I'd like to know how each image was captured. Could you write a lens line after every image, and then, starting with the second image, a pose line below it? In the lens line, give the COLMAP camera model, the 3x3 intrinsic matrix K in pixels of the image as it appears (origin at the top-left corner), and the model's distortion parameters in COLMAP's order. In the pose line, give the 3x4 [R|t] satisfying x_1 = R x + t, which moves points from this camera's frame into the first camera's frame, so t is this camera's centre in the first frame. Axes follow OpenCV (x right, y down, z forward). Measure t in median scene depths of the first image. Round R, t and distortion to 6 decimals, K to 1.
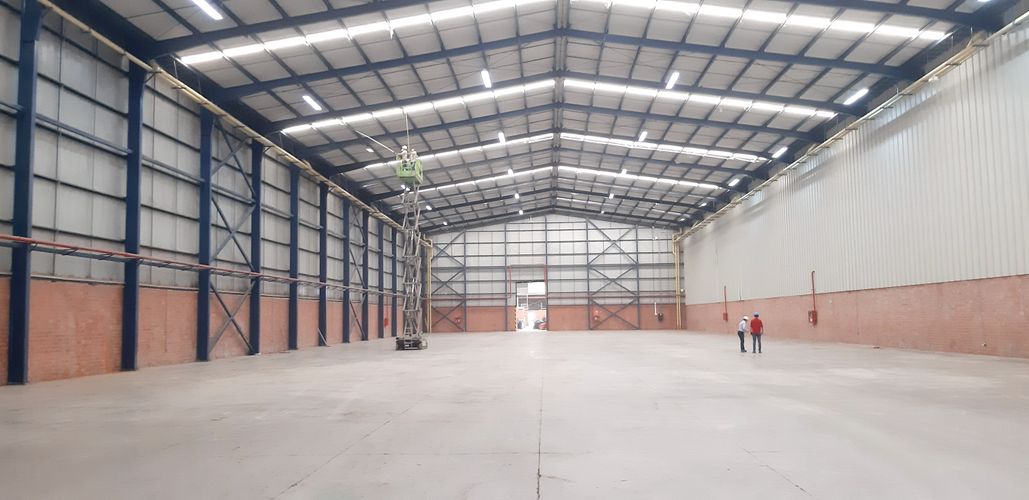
lens RADIAL K [[797.5, 0, 496.8], [0, 797.5, 255.4], [0, 0, 1]] dist [0.068761, -0.172360]
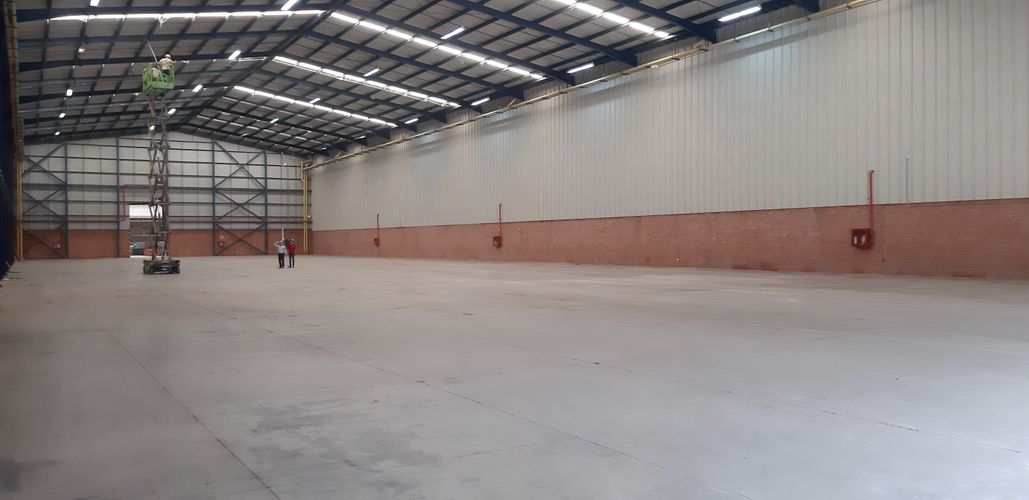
lens RADIAL K [[802.8, 0, 506.2], [0, 802.8, 256.4], [0, 0, 1]] dist [0.095322, -0.177104]
pose [[0.824989, -0.007576, 0.565097, -0.147709], [-0.044346, 0.995959, 0.078094, 0.002018], [-0.563406, -0.089487, 0.821320, -0.007254]]
